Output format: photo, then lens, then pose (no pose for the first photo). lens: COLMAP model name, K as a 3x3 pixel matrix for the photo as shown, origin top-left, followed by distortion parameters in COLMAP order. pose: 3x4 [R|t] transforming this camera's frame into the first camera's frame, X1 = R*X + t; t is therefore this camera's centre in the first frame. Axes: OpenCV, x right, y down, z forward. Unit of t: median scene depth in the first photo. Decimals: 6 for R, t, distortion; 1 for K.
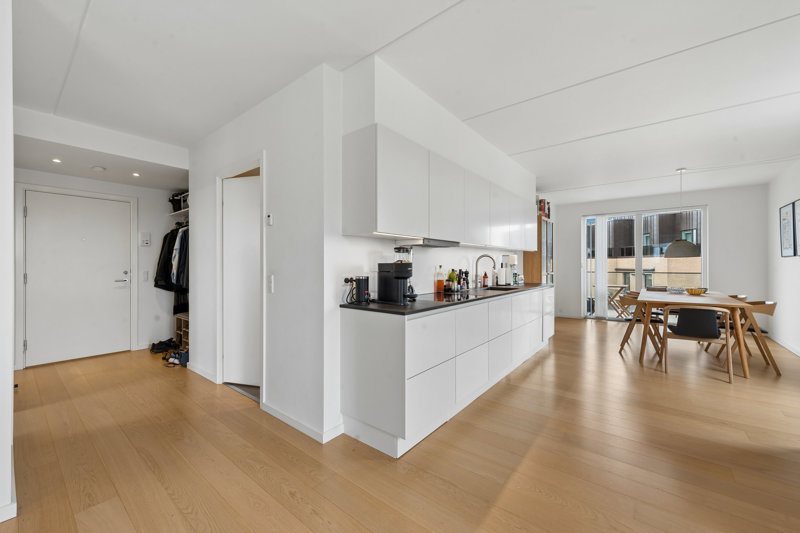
lens RADIAL K [[316.3, 0, 401.5], [0, 316.3, 264.6], [0, 0, 1]] dist [0.009289, -0.001835]
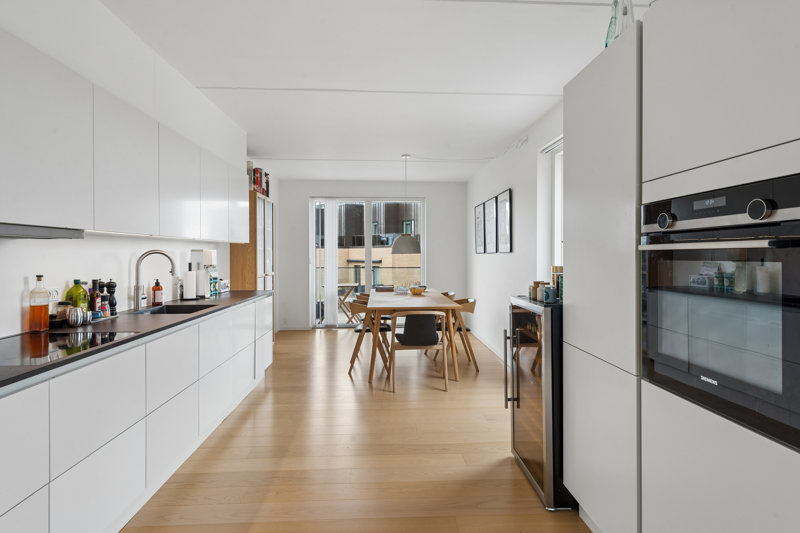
lens RADIAL K [[432.4, 0, 400.6], [0, 432.4, 260.5], [0, 0, 1]] dist [0.006871, 0.001164]
pose [[0.753864, -0.004891, 0.657012, 0.072023], [-0.003639, 0.999926, 0.011619, -0.020357], [-0.657021, -0.011150, 0.753790, 0.100555]]
